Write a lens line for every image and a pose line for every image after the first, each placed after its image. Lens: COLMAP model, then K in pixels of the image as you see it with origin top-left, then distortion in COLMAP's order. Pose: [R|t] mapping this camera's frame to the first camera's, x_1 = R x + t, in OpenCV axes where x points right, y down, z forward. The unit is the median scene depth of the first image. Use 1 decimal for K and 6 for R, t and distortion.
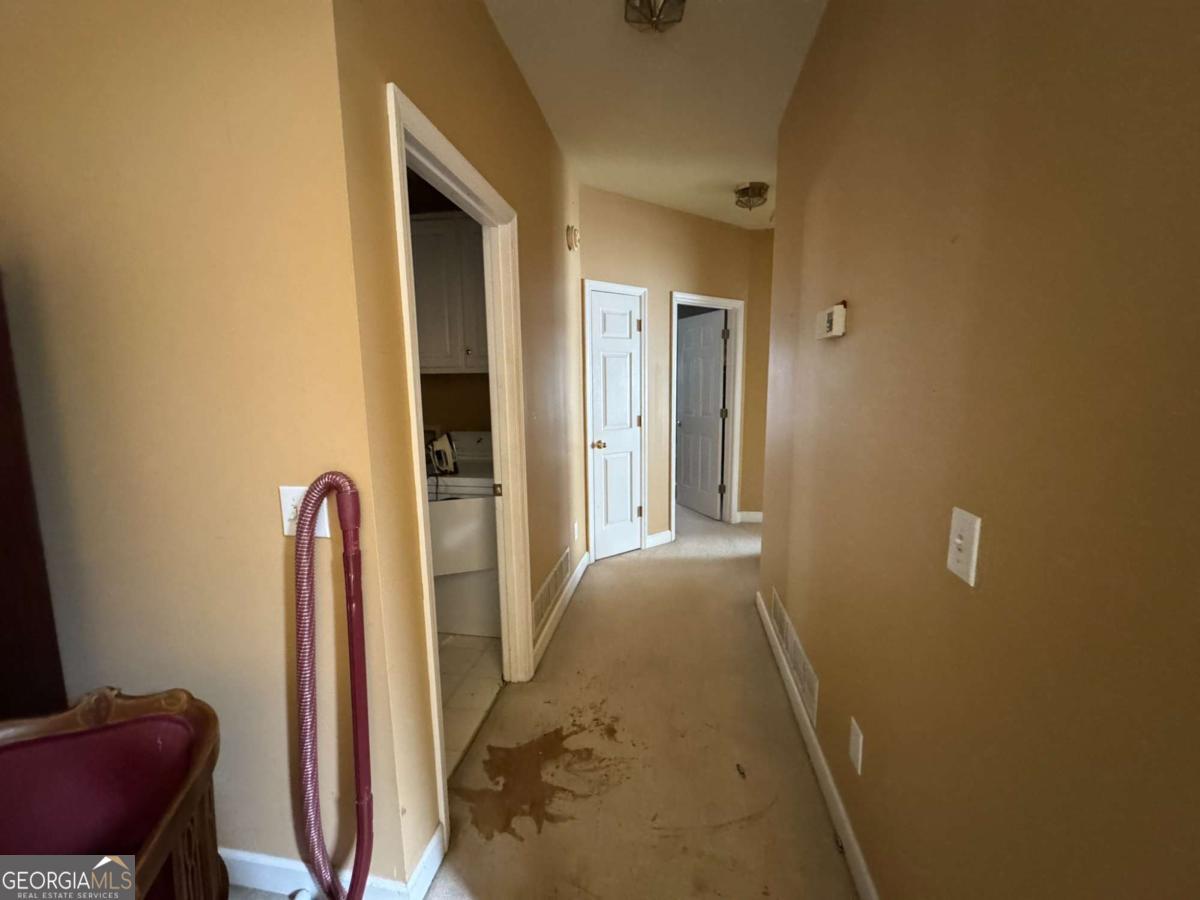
lens RADIAL K [[478.1, 0, 603.3], [0, 478.1, 443.8], [0, 0, 1]] dist [-0.002723, 0.000083]
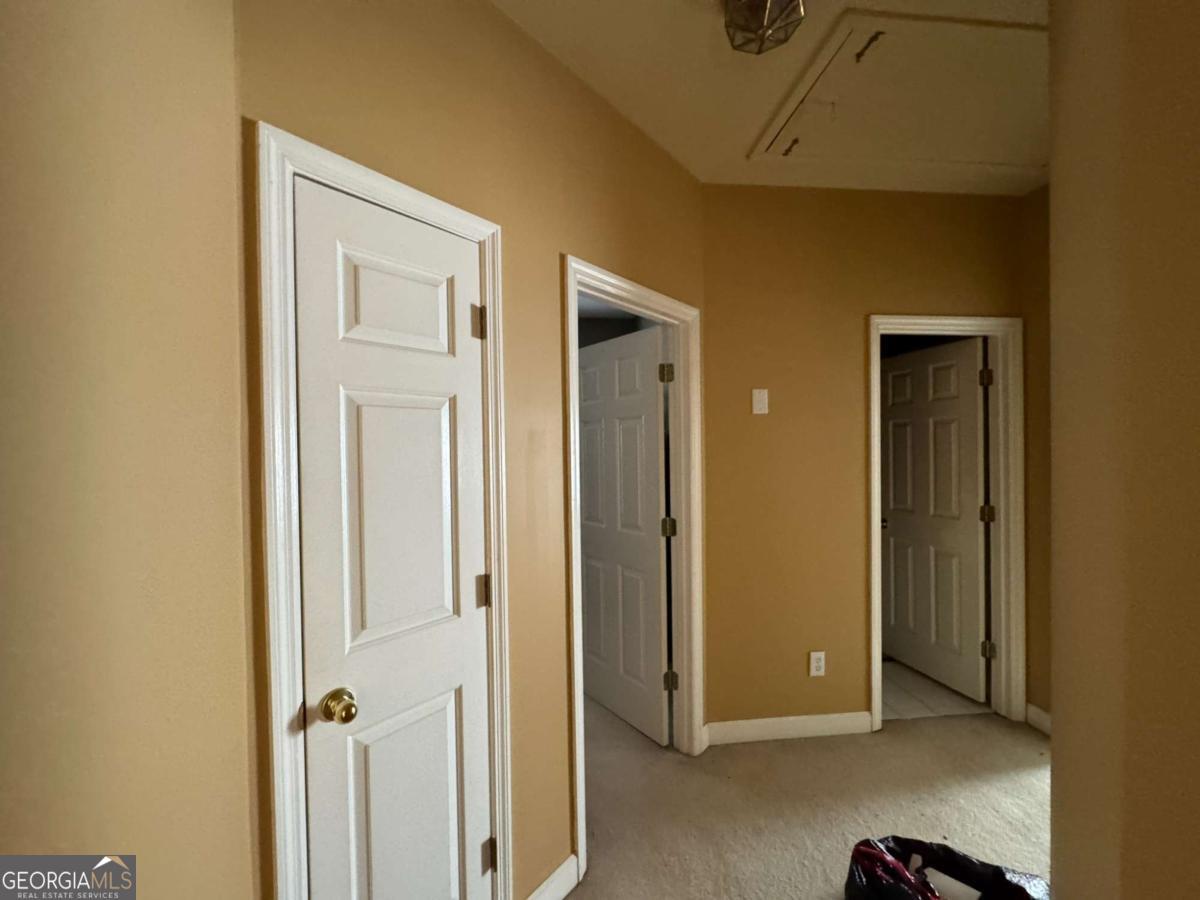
lens RADIAL K [[478.1, 0, 602.0], [0, 478.1, 448.6], [0, 0, 1]] dist [-0.002723, 0.000083]
pose [[0.969799, -0.004890, 0.243858, 0.074577], [0.036621, 0.991385, -0.125760, -0.102909], [-0.241142, 0.130893, 0.961622, 0.629549]]
